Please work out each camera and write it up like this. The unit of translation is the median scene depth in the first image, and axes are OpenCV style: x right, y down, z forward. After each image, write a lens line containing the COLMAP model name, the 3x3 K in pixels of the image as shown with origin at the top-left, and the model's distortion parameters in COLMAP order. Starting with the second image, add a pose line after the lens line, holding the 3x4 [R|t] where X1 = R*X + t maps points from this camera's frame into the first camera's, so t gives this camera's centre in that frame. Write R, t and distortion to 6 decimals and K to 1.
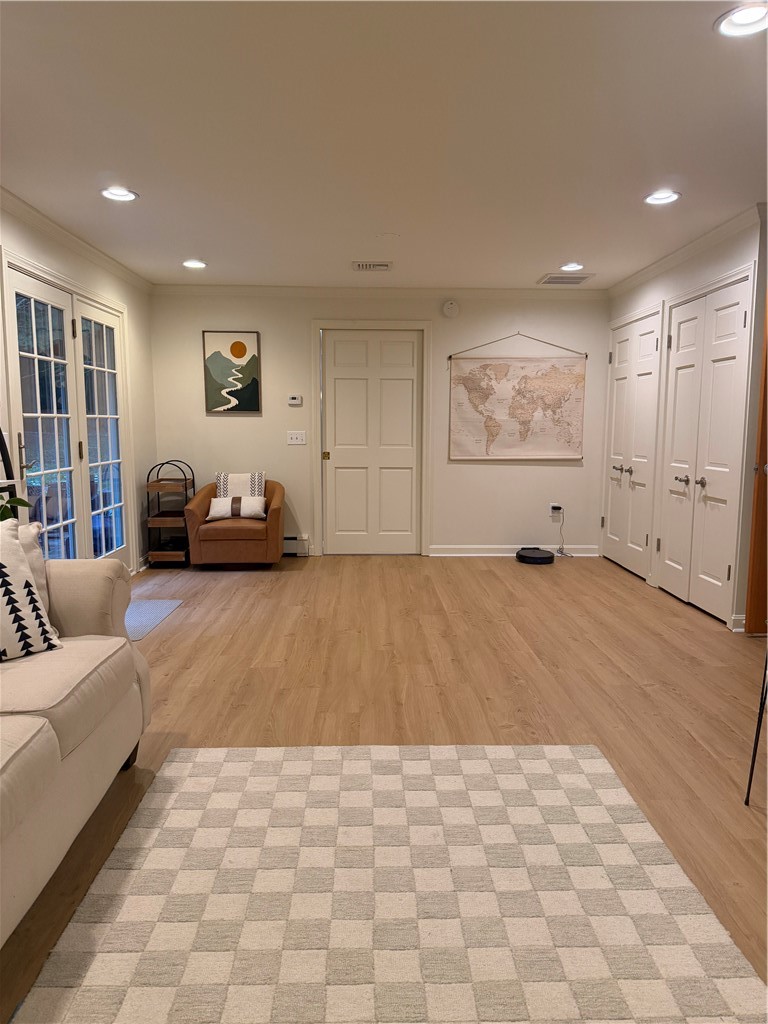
lens RADIAL K [[726.3, 0, 384.4], [0, 726.3, 515.1], [0, 0, 1]] dist [0.023842, -0.033650]
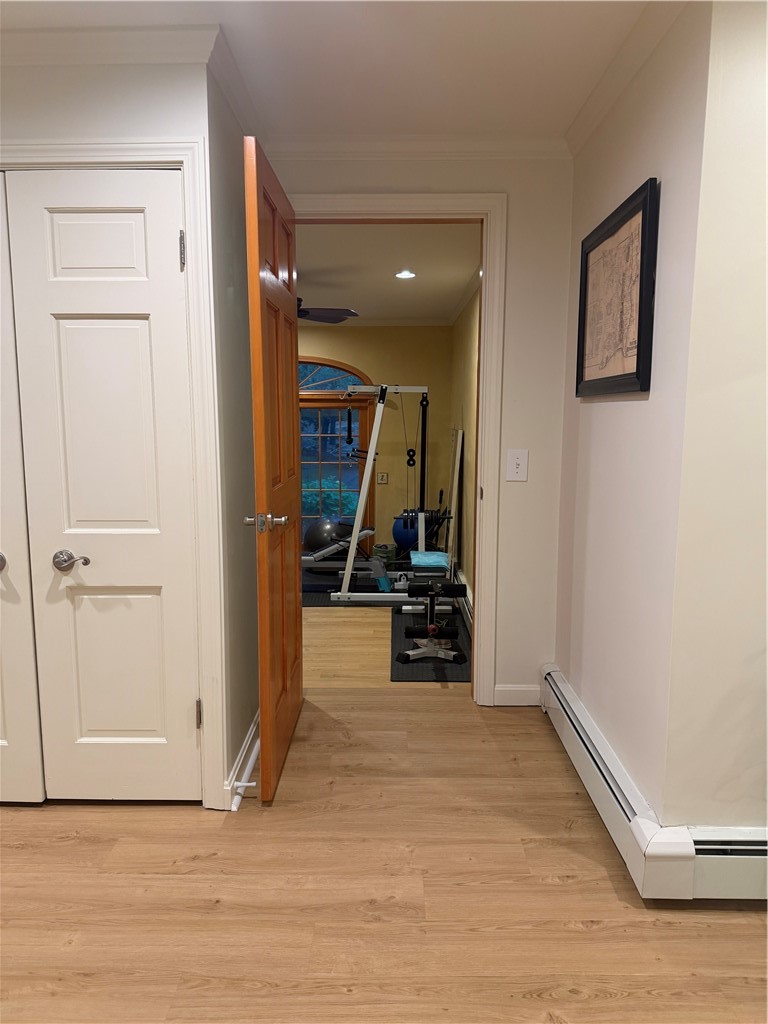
lens RADIAL K [[726.3, 0, 383.0], [0, 726.3, 511.6], [0, 0, 1]] dist [0.023842, -0.033650]
pose [[0.044139, -0.141099, 0.989011, -0.048780], [0.123465, 0.983157, 0.134754, -0.145573], [-0.991367, 0.116161, 0.060816, 0.922225]]
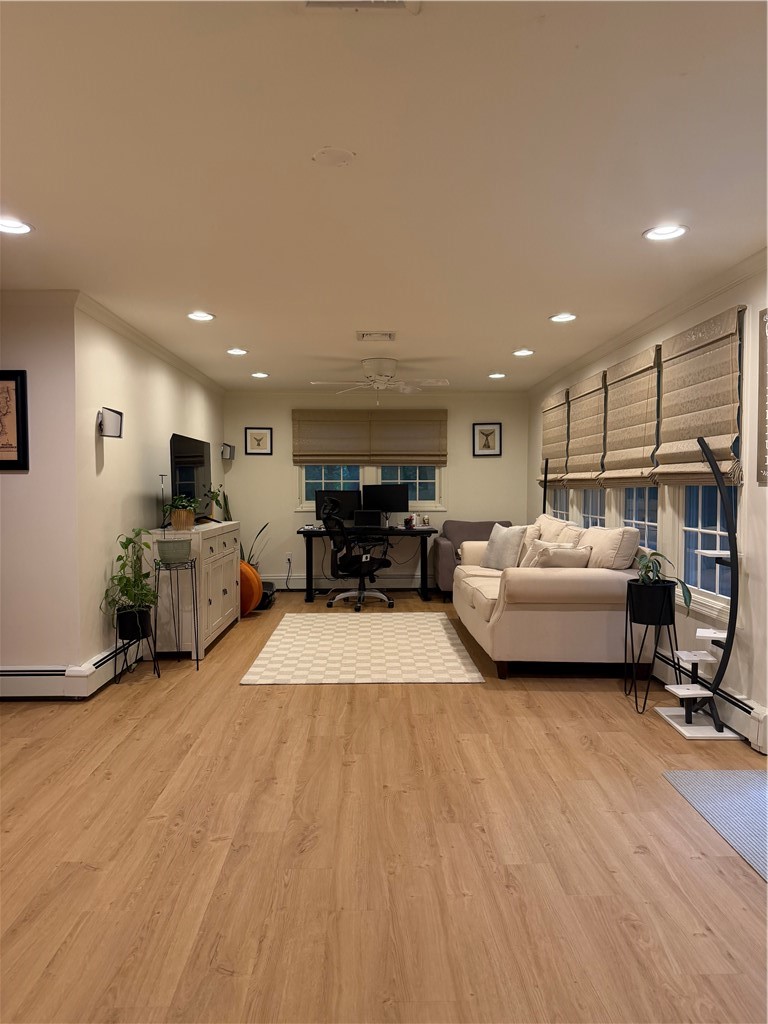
lens RADIAL K [[726.3, 0, 384.0], [0, 726.3, 513.7], [0, 0, 1]] dist [0.023842, -0.033650]
pose [[-0.999983, -0.000027, 0.005908, -0.041738], [0.000921, 0.987049, 0.160415, -0.248827], [-0.005835, 0.160417, -0.987032, 1.861678]]
